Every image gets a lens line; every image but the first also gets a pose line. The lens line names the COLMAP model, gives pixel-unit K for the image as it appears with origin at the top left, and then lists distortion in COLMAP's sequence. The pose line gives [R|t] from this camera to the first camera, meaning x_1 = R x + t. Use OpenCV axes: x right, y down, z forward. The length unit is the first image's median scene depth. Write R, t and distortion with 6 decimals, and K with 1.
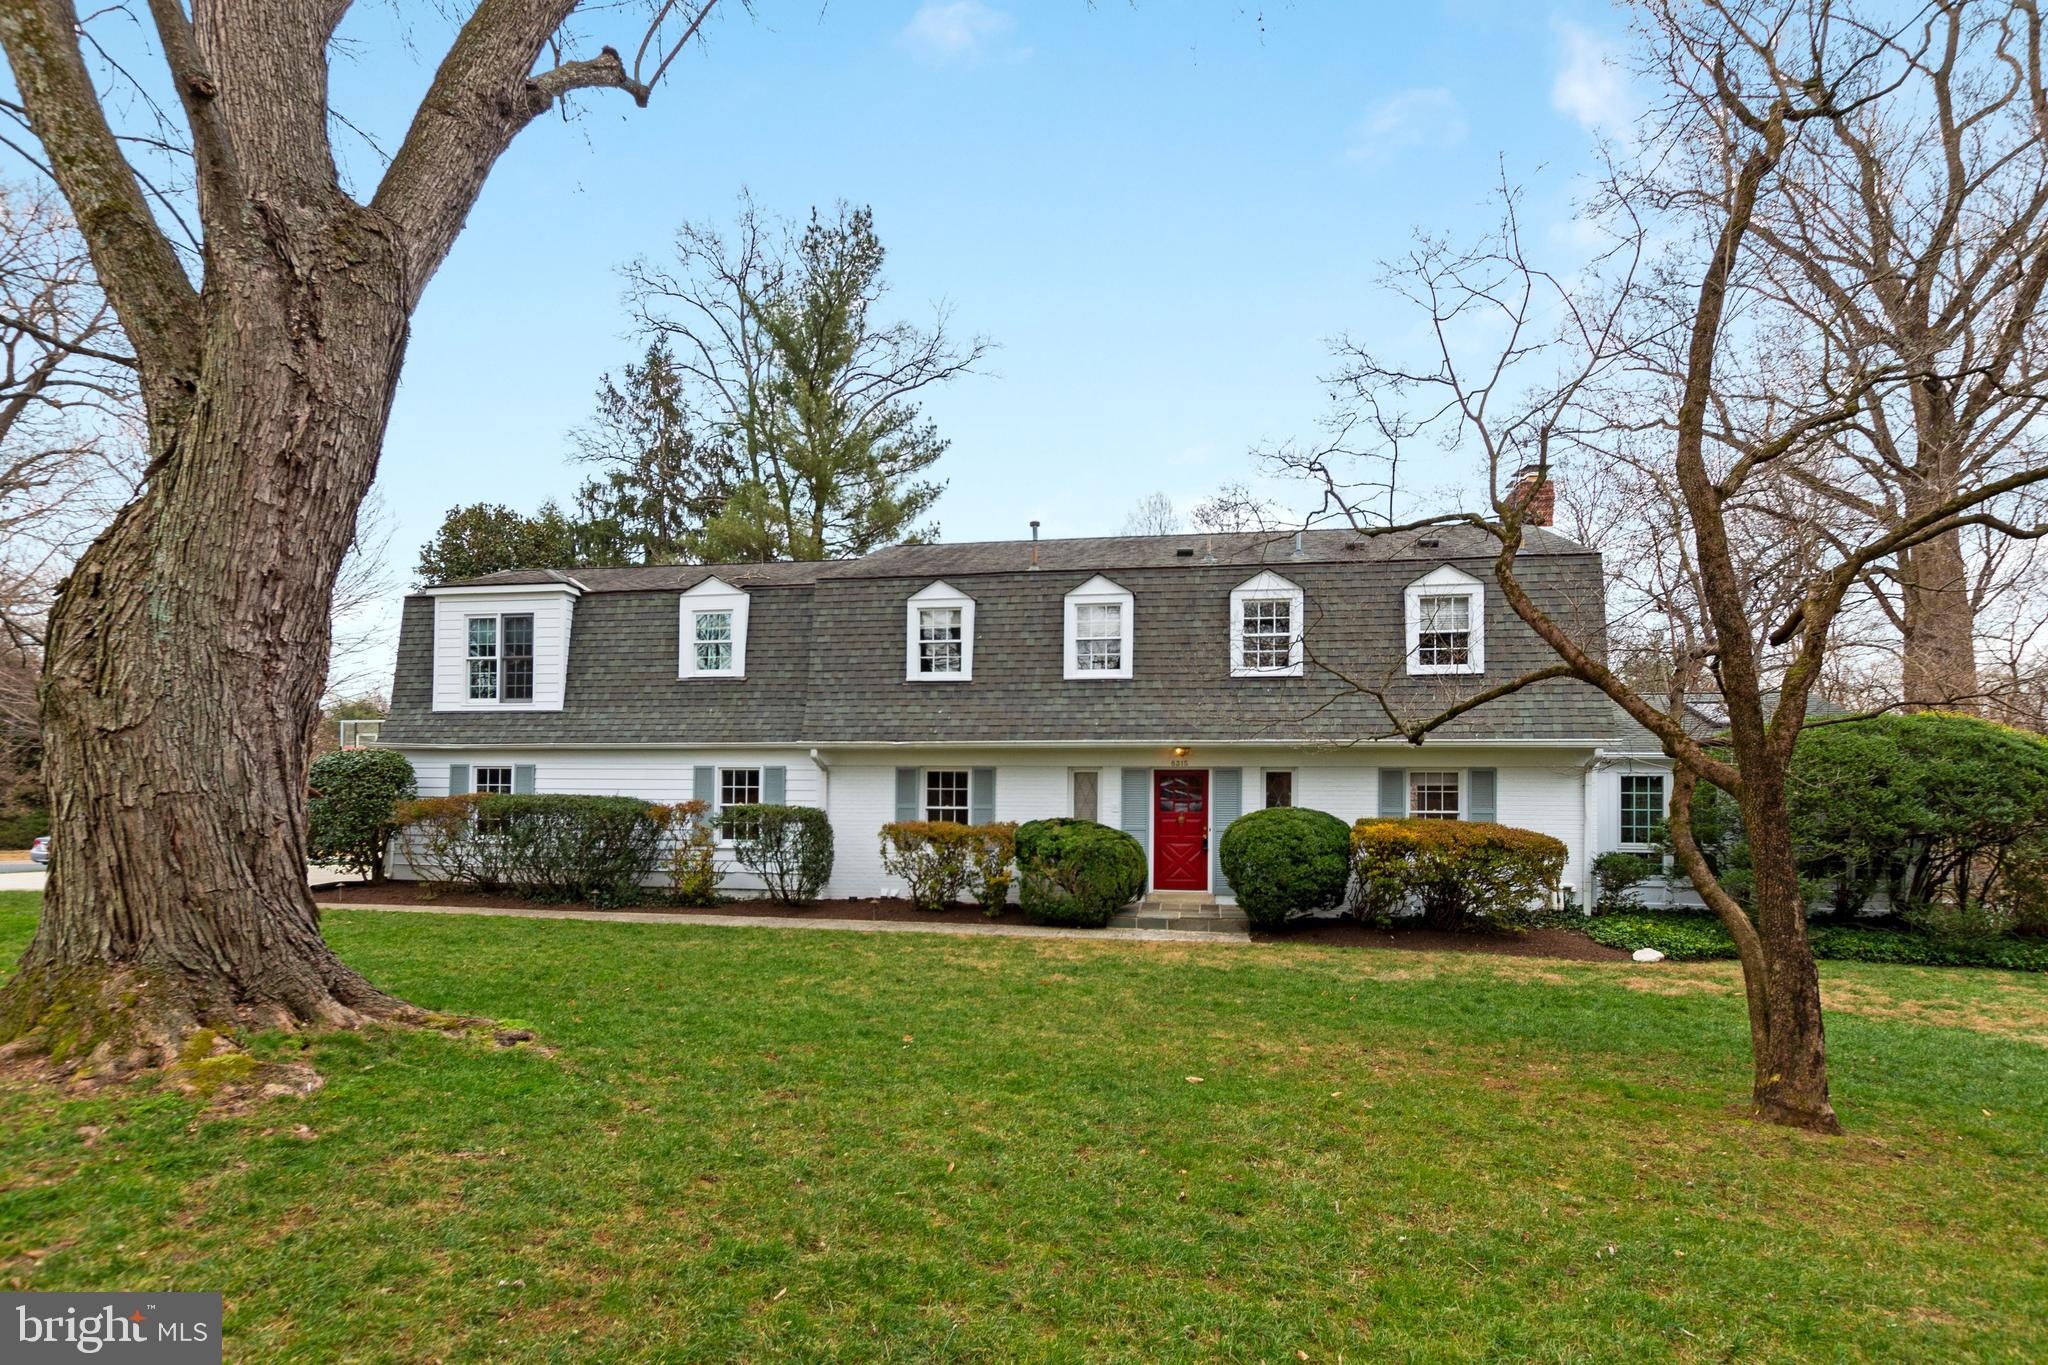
lens RADIAL K [[832.0, 0, 1019.0], [0, 832.0, 682.9], [0, 0, 1]] dist [0.010565, -0.000155]
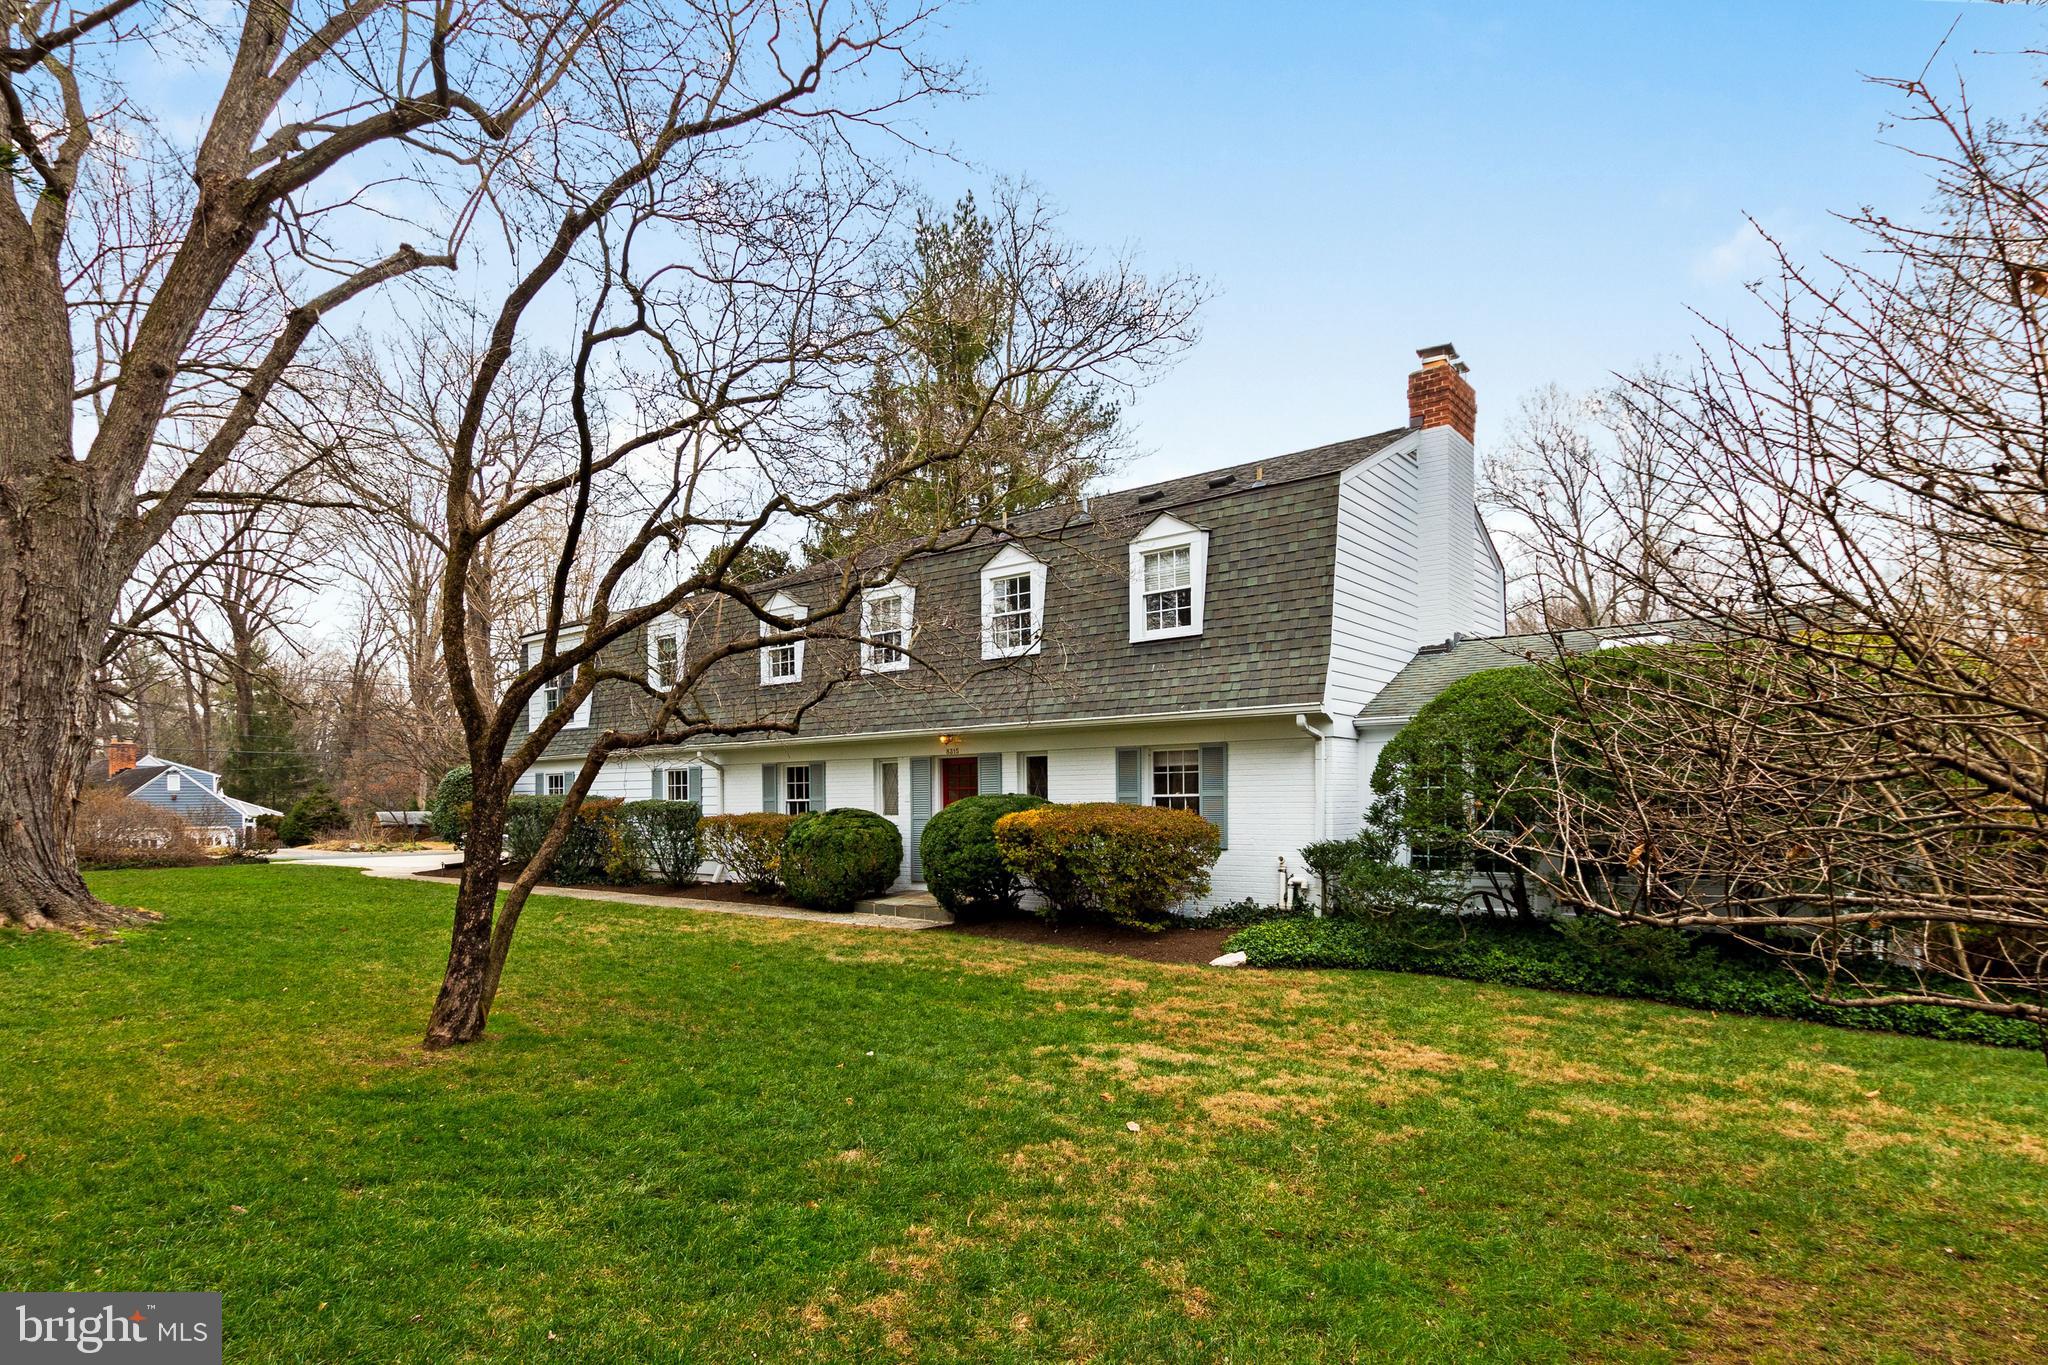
lens RADIAL K [[935.2, 0, 1035.7], [0, 935.2, 678.7], [0, 0, 1]] dist [0.008038, 0.000149]
pose [[0.891388, -0.074145, -0.447135, 0.756695], [0.083644, 0.996495, 0.001508, 0.016741], [0.445456, -0.038745, 0.894465, 0.052997]]
